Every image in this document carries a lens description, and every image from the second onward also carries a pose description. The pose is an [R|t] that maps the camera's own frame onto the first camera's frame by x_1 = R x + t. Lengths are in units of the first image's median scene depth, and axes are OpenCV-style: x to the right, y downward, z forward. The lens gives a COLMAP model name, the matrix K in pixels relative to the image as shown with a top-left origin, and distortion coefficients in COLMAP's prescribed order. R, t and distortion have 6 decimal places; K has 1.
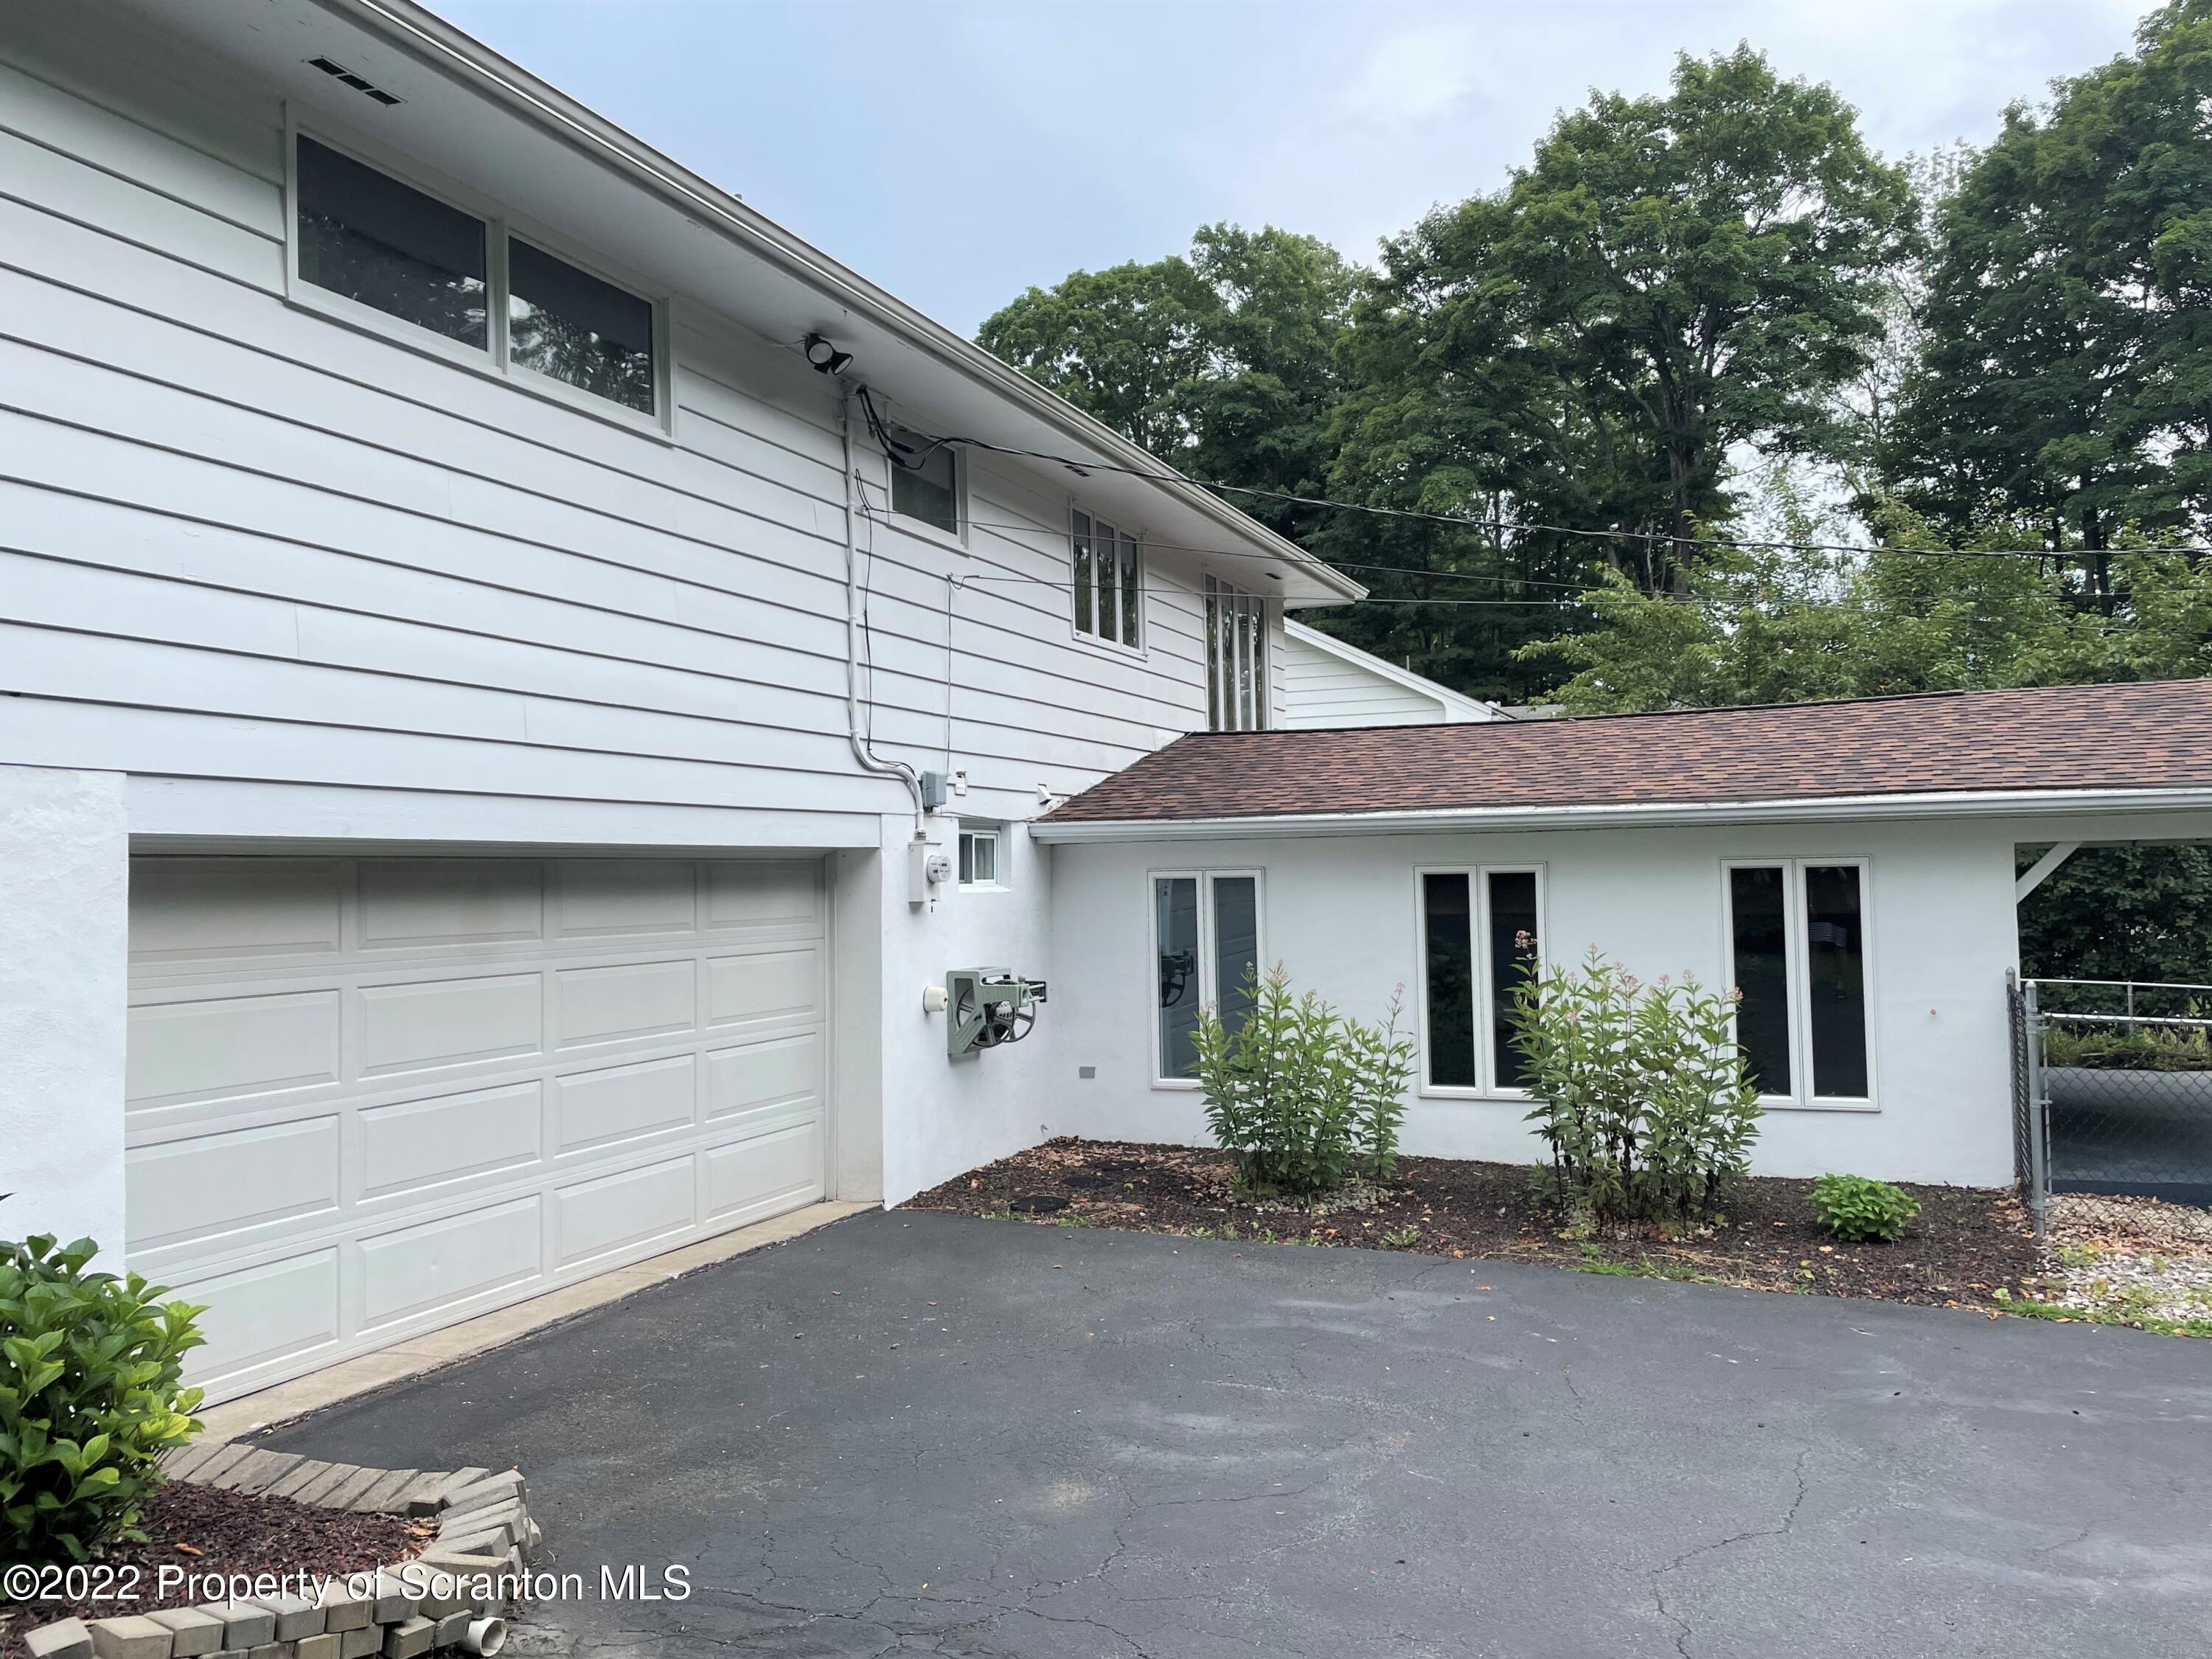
lens RADIAL K [[1735.2, 0, 1101.1], [0, 1735.2, 838.5], [0, 0, 1]] dist [0.106120, -0.144499]
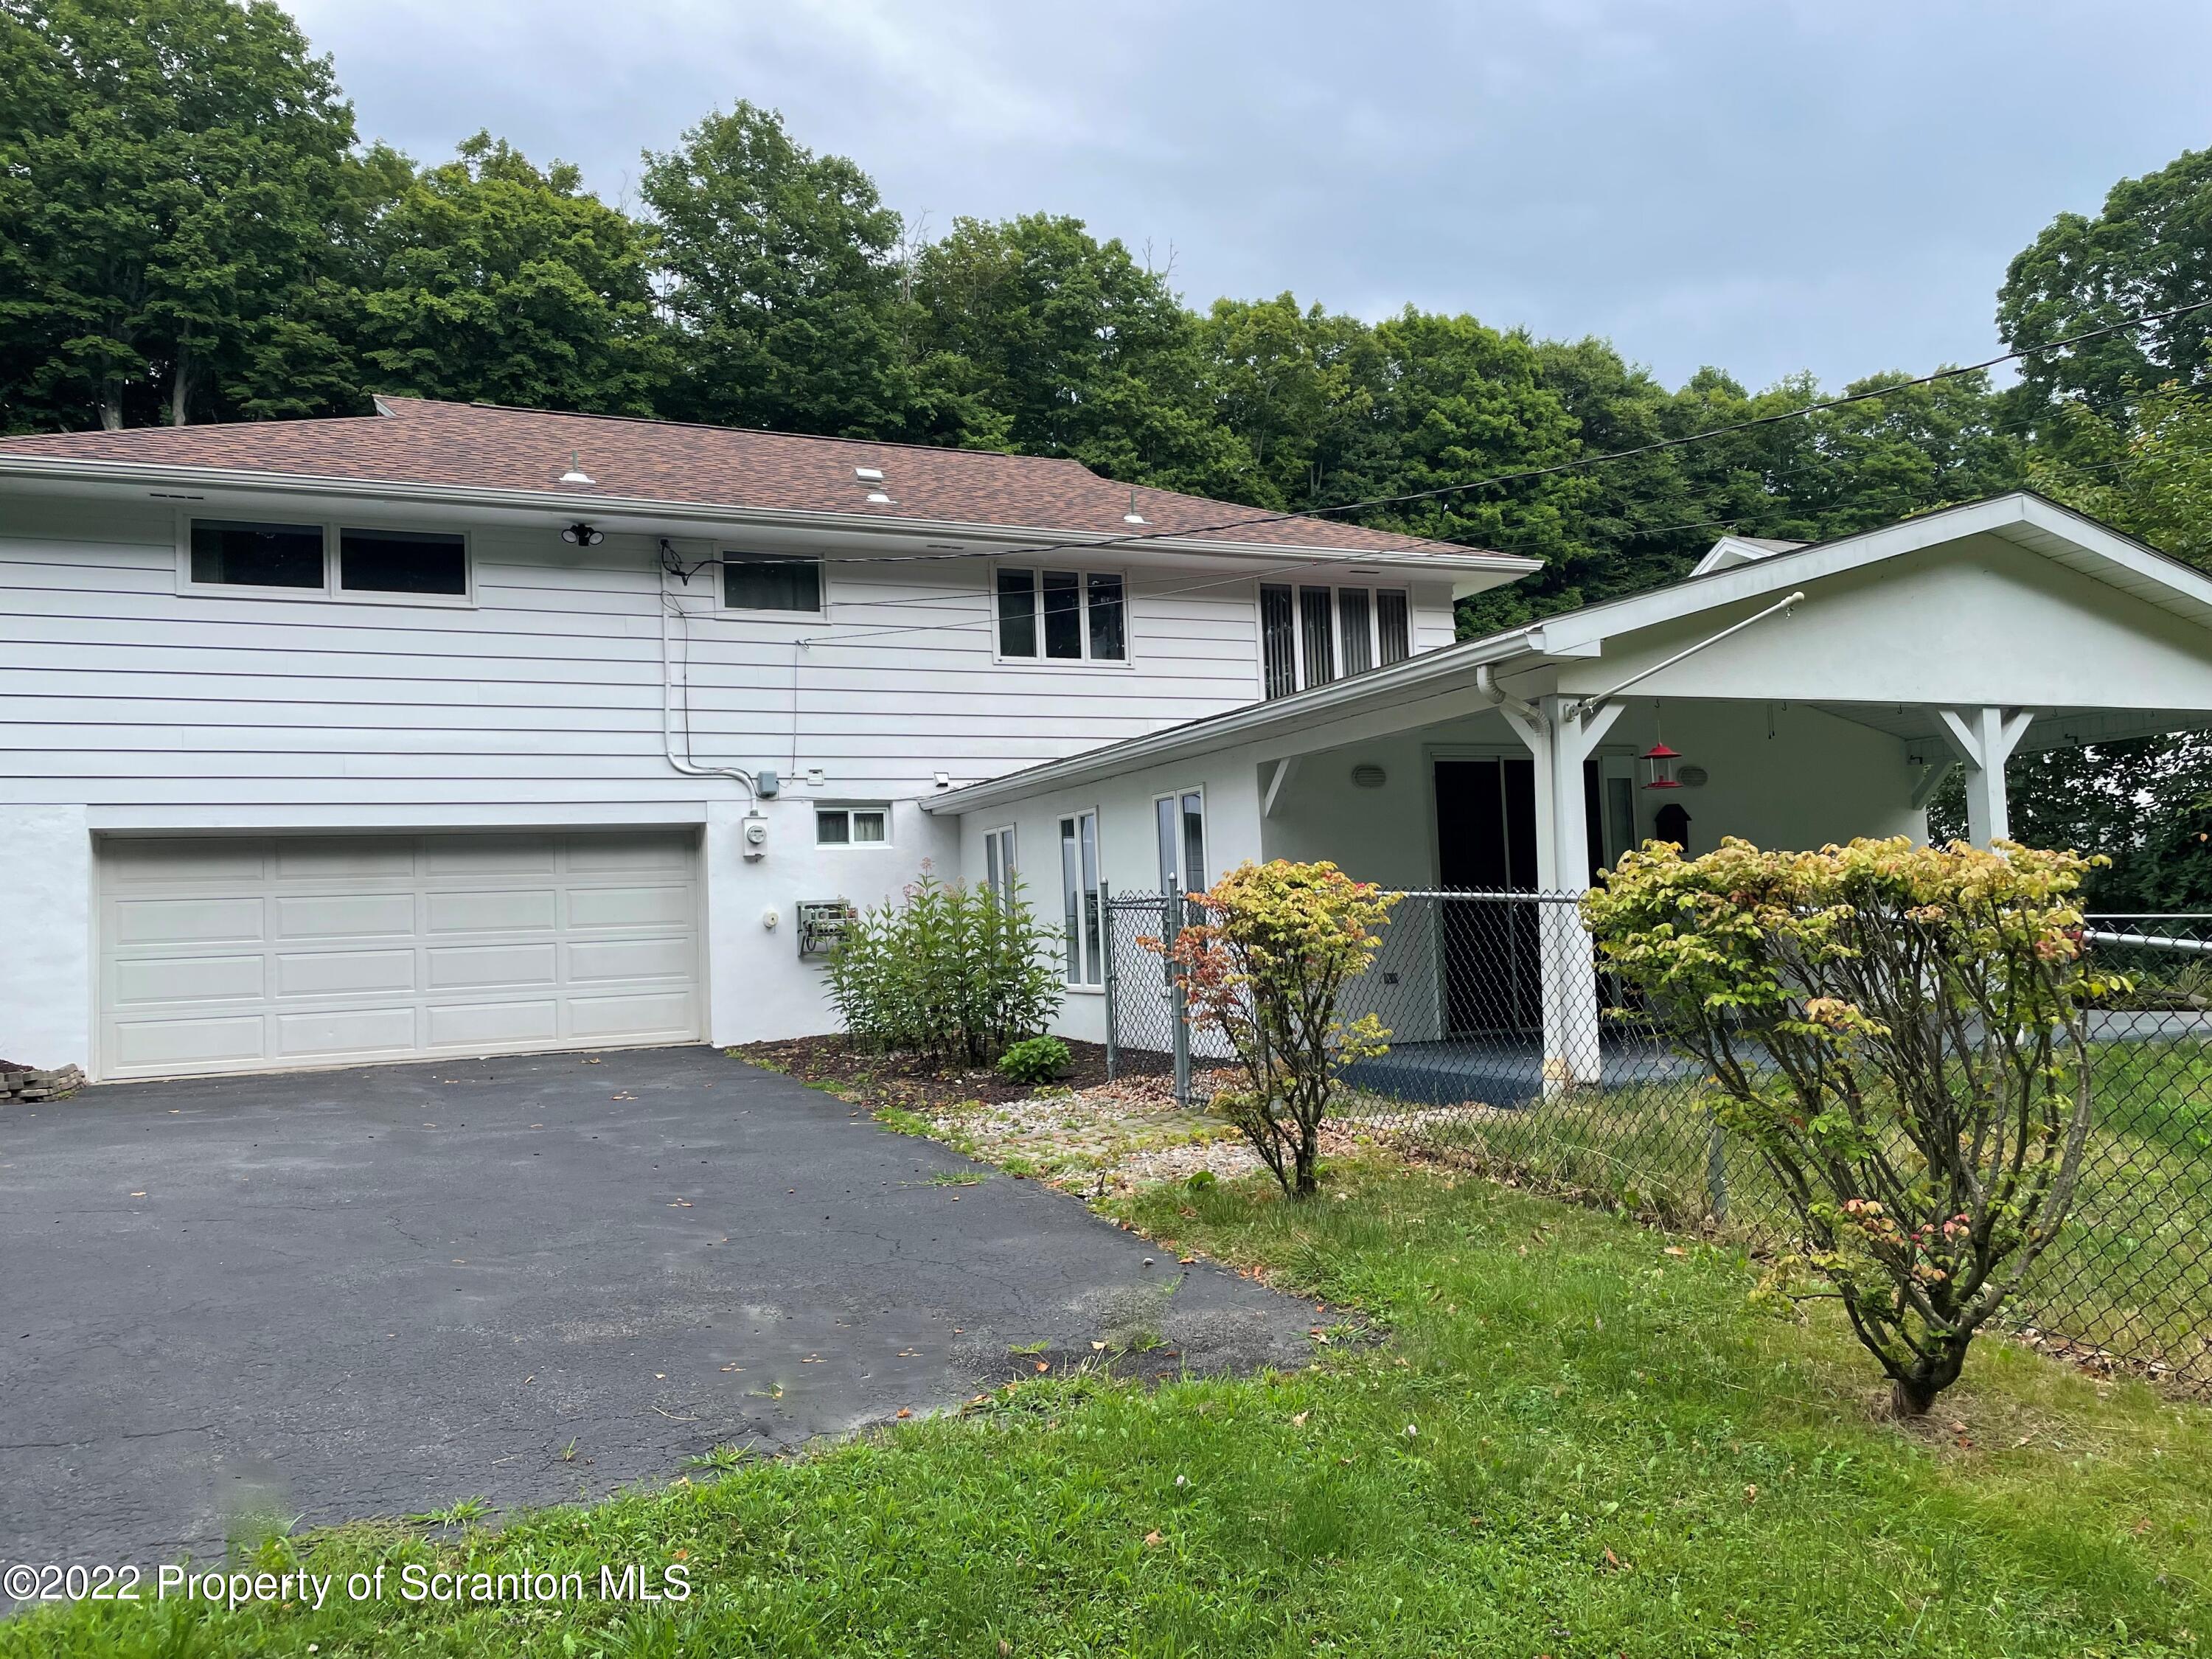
lens RADIAL K [[1735.2, 0, 1101.1], [0, 1735.2, 838.5], [0, 0, 1]] dist [0.106120, -0.144499]
pose [[0.742076, -0.047421, -0.668636, 1.202970], [0.043450, 0.998800, -0.022614, 0.071713], [0.668906, -0.012271, 0.743246, 0.051616]]
